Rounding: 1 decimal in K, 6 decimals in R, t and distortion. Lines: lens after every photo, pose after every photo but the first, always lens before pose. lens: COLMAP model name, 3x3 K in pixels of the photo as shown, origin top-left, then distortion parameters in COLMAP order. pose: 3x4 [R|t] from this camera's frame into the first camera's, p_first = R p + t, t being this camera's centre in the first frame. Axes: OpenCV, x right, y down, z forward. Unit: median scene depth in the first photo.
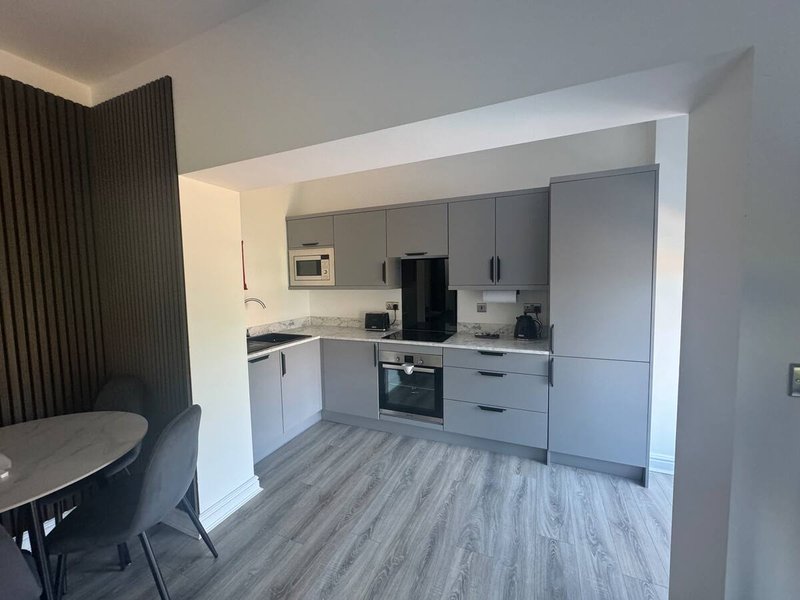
lens RADIAL K [[319.2, 0, 398.8], [0, 319.2, 300.4], [0, 0, 1]] dist [-0.001550, 0.000069]
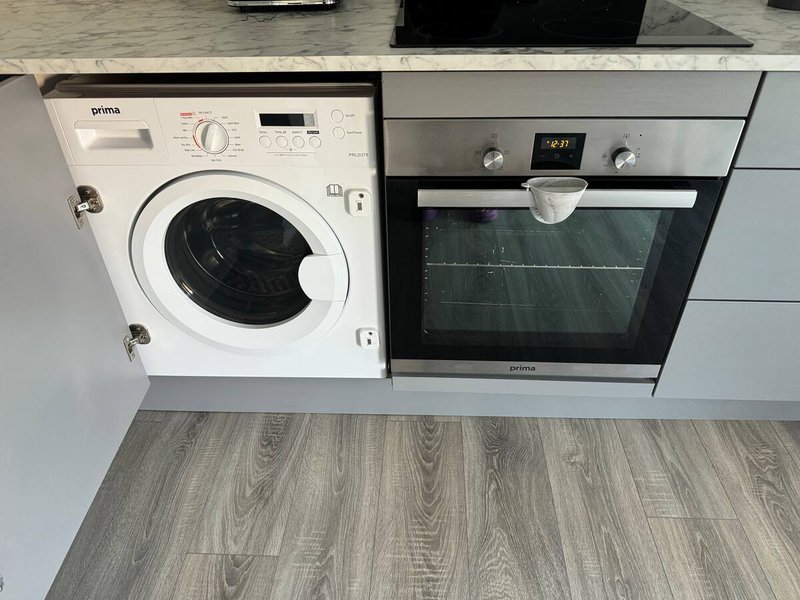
lens RADIAL K [[570.0, 0, 397.5], [0, 570.0, 304.1], [0, 0, 1]] dist [0.001101, -0.000840]
pose [[0.934545, -0.210115, 0.287190, -0.188718], [0.025193, 0.844105, 0.535586, 0.077246], [-0.354953, -0.493294, 0.794147, 0.745555]]
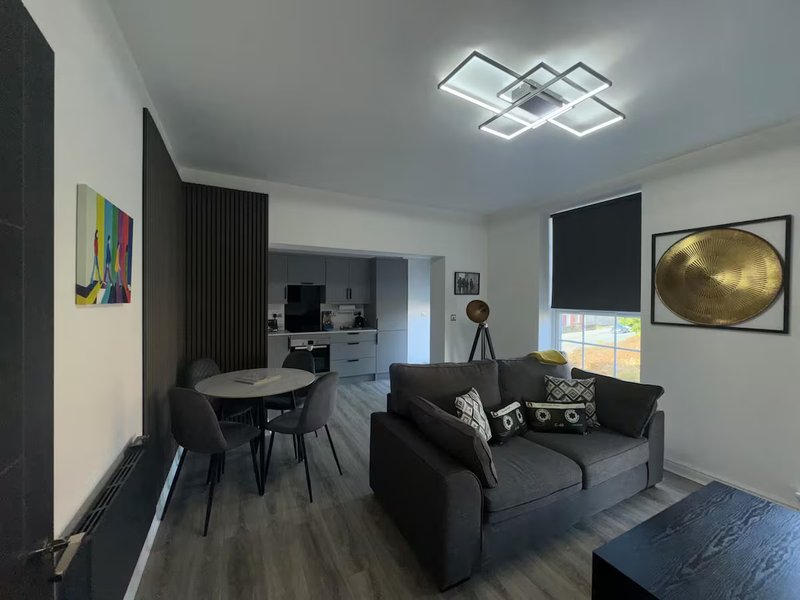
lens RADIAL K [[319.2, 0, 398.8], [0, 319.2, 300.4], [0, 0, 1]] dist [-0.001550, 0.000069]
pose [[0.629743, 0.013562, 0.776685, -1.094371], [0.038196, 0.998098, -0.048398, 0.057564], [-0.775864, 0.060145, 0.628027, -0.537269]]
